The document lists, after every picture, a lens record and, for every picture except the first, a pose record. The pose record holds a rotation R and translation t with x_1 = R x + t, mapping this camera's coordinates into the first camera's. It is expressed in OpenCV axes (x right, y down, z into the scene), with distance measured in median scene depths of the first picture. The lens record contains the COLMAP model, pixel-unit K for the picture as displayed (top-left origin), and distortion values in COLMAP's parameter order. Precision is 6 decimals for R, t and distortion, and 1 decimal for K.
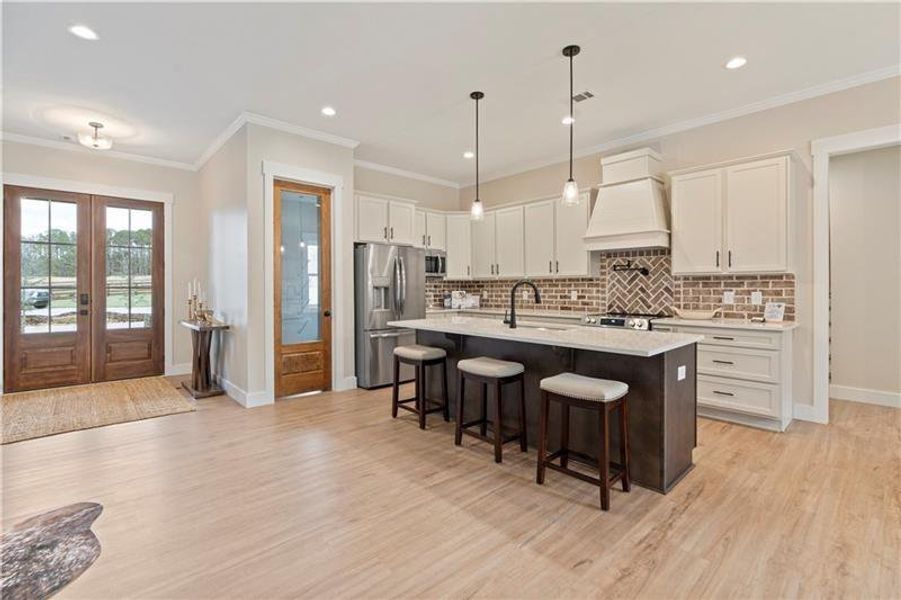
lens RADIAL K [[406.7, 0, 454.8], [0, 406.7, 286.8], [0, 0, 1]] dist [-0.008573, 0.002001]
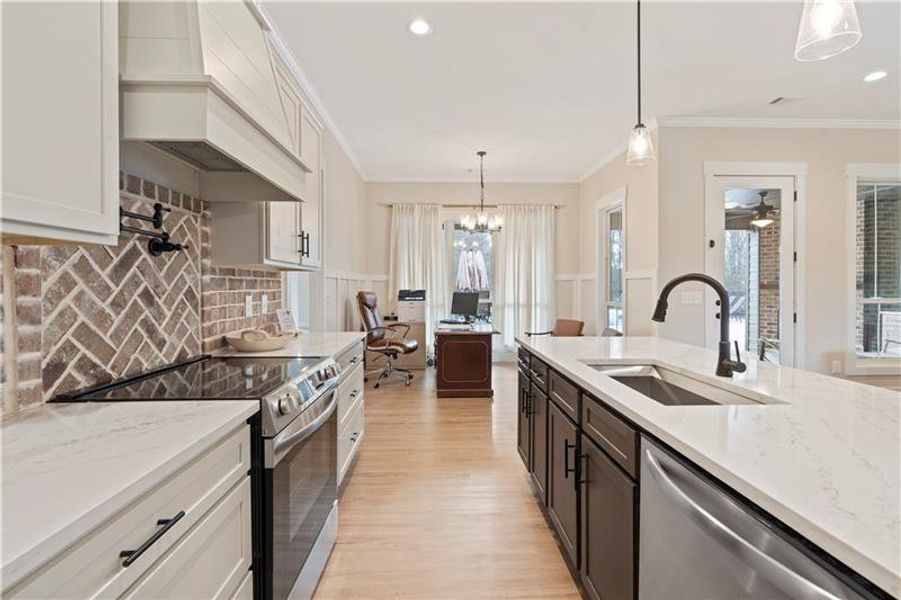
lens RADIAL K [[406.7, 0, 452.4], [0, 406.7, 290.9], [0, 0, 1]] dist [-0.008573, 0.002001]
pose [[-0.756946, -0.005322, 0.653455, 0.048089], [0.002050, 0.999943, 0.010519, -0.000809], [-0.653474, 0.009303, -0.756892, 1.028261]]
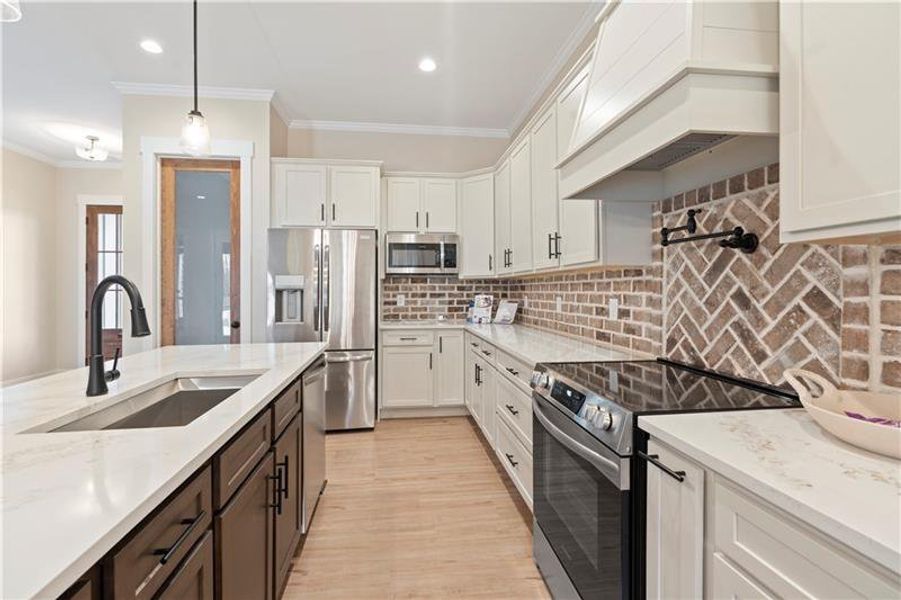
lens RADIAL K [[406.7, 0, 450.8], [0, 406.7, 287.3], [0, 0, 1]] dist [-0.008573, 0.002001]
pose [[0.816497, -0.003407, -0.577340, 0.433578], [0.002770, 0.999994, -0.001983, -0.001781], [0.577343, 0.000020, 0.816502, 0.580414]]
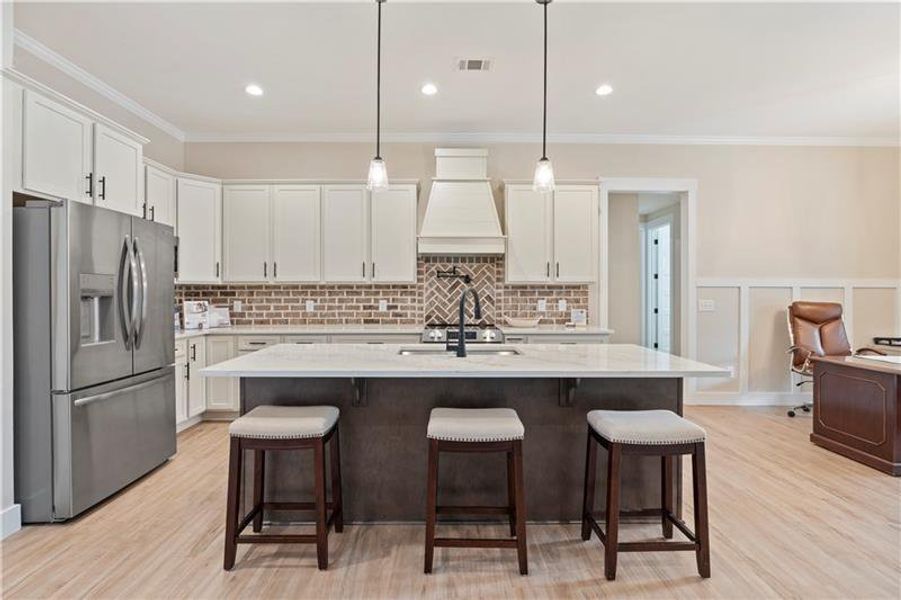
lens RADIAL K [[406.7, 0, 445.4], [0, 406.7, 291.8], [0, 0, 1]] dist [-0.008573, 0.002001]
pose [[0.676557, 0.006590, 0.736361, -0.249166], [-0.002434, 0.999975, -0.006714, -0.001461], [-0.736386, 0.002750, 0.676556, 0.369585]]
